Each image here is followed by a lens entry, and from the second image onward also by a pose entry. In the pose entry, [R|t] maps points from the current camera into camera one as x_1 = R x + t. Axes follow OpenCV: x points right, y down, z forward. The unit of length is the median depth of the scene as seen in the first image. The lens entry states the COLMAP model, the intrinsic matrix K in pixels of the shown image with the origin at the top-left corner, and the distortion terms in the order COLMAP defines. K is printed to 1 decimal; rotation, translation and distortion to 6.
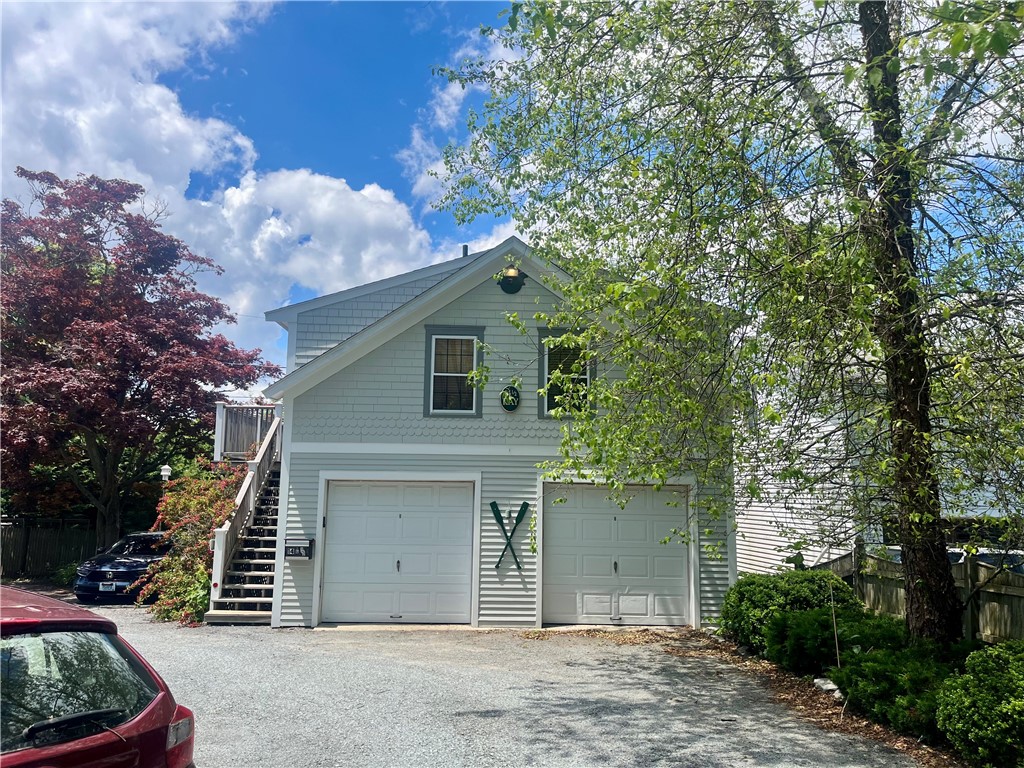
lens RADIAL K [[761.2, 0, 516.2], [0, 761.2, 383.9], [0, 0, 1]] dist [0.086538, -0.135768]
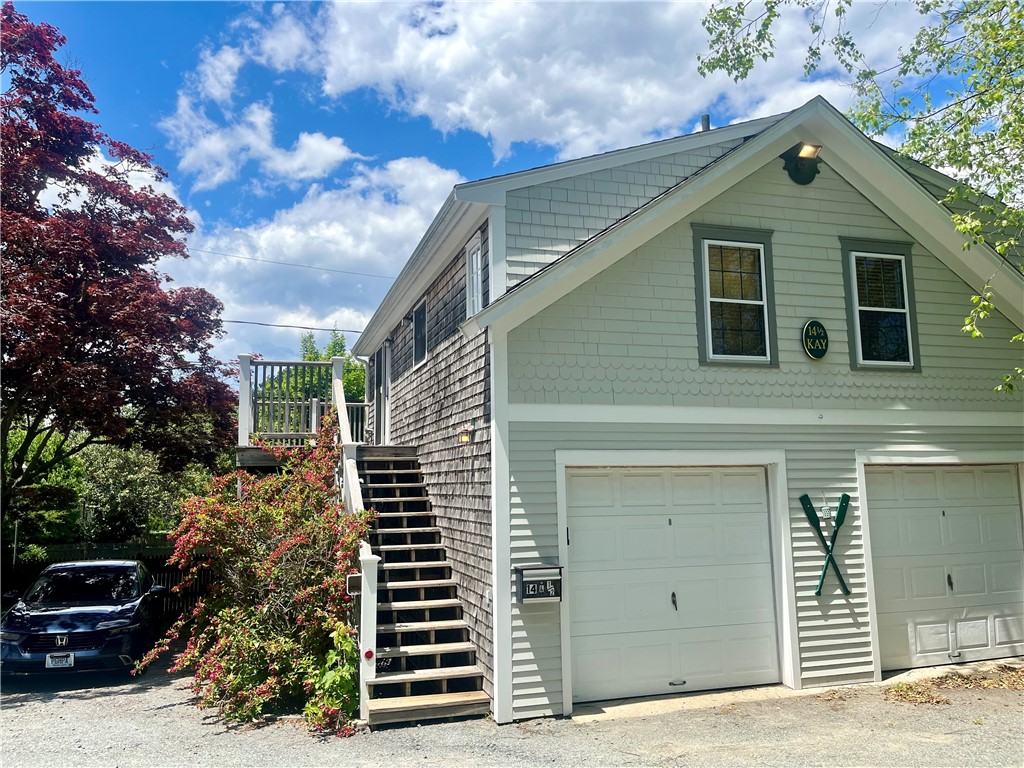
lens RADIAL K [[761.2, 0, 516.2], [0, 761.2, 383.9], [0, 0, 1]] dist [0.086538, -0.135768]
pose [[0.964486, 0.004336, 0.264098, -0.441054], [-0.005224, 0.999983, 0.002660, 0.058124], [-0.264082, -0.003946, 0.964492, 0.424711]]
